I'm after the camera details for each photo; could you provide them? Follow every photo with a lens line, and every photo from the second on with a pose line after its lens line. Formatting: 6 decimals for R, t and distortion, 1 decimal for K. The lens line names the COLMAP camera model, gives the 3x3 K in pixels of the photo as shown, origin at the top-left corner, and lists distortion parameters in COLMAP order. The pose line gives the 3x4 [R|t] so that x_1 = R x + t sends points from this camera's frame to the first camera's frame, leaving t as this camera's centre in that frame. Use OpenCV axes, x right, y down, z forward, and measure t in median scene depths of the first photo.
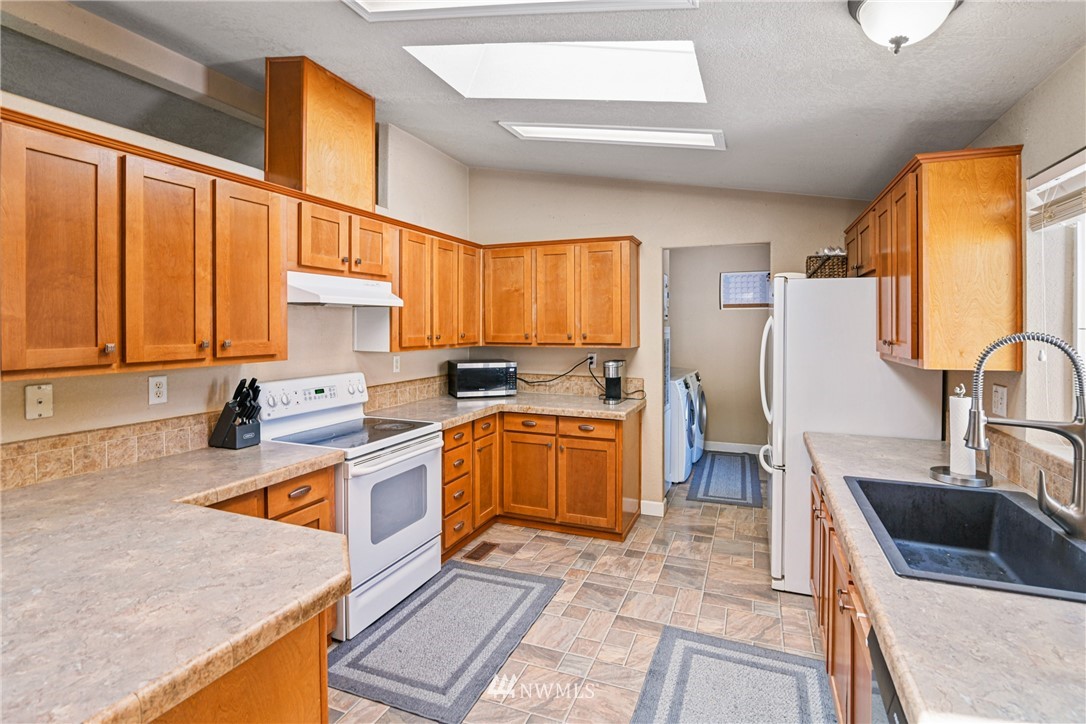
lens RADIAL K [[517.3, 0, 556.6], [0, 517.3, 325.6], [0, 0, 1]] dist [-0.010364, 0.001138]
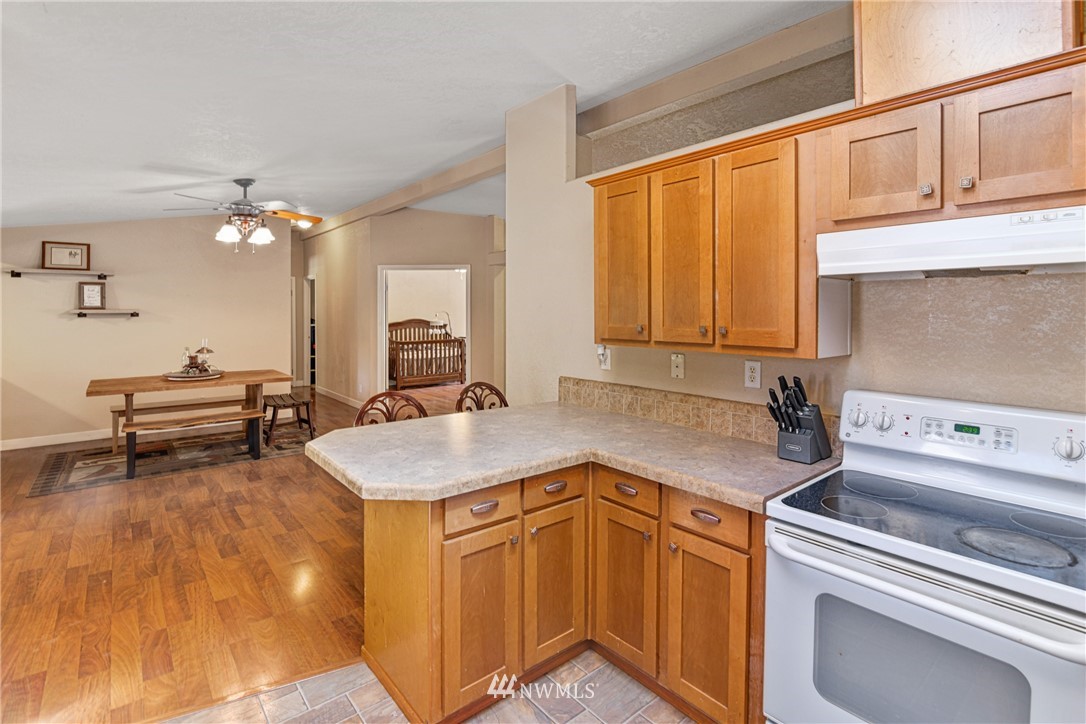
lens RADIAL K [[517.3, 0, 551.9], [0, 517.3, 319.6], [0, 0, 1]] dist [-0.010364, 0.001138]
pose [[-0.476232, 0.009511, -0.879268, 0.240677], [-0.004130, 0.999906, 0.013053, 0.003840], [0.879310, 0.009848, -0.476148, 0.869044]]
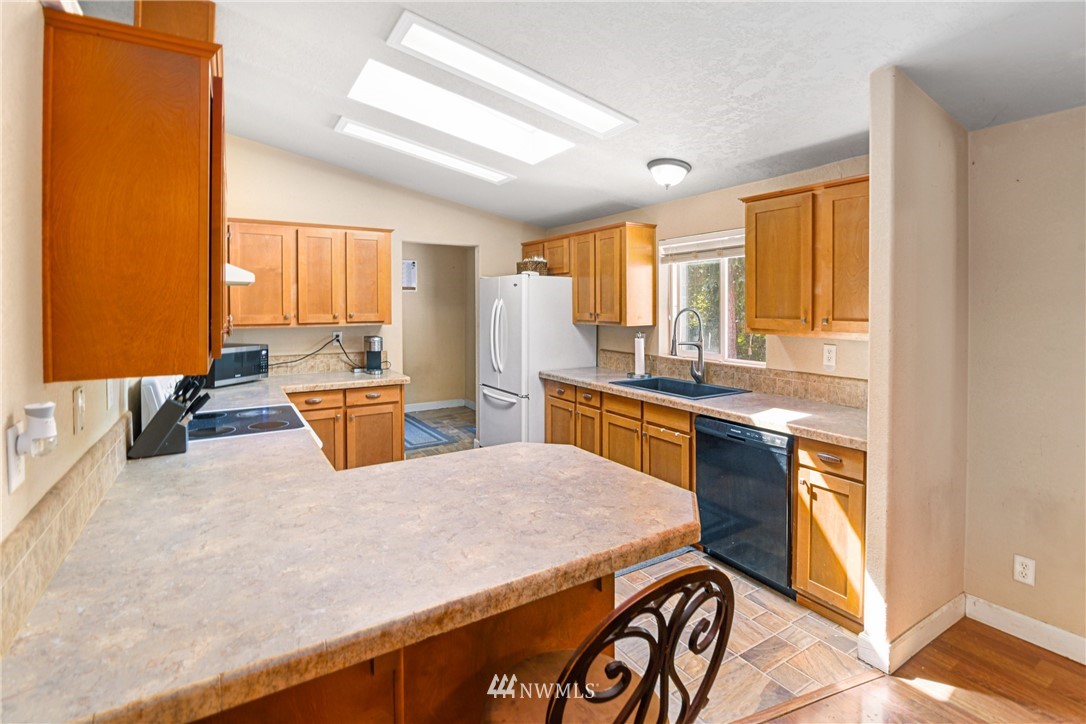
lens RADIAL K [[517.3, 0, 557.7], [0, 517.3, 306.0], [0, 0, 1]] dist [-0.010364, 0.001138]
pose [[0.585009, -0.005543, 0.811008, -0.757305], [0.003781, 0.999984, 0.004107, -0.002973], [-0.811018, 0.000664, 0.585021, 0.006896]]
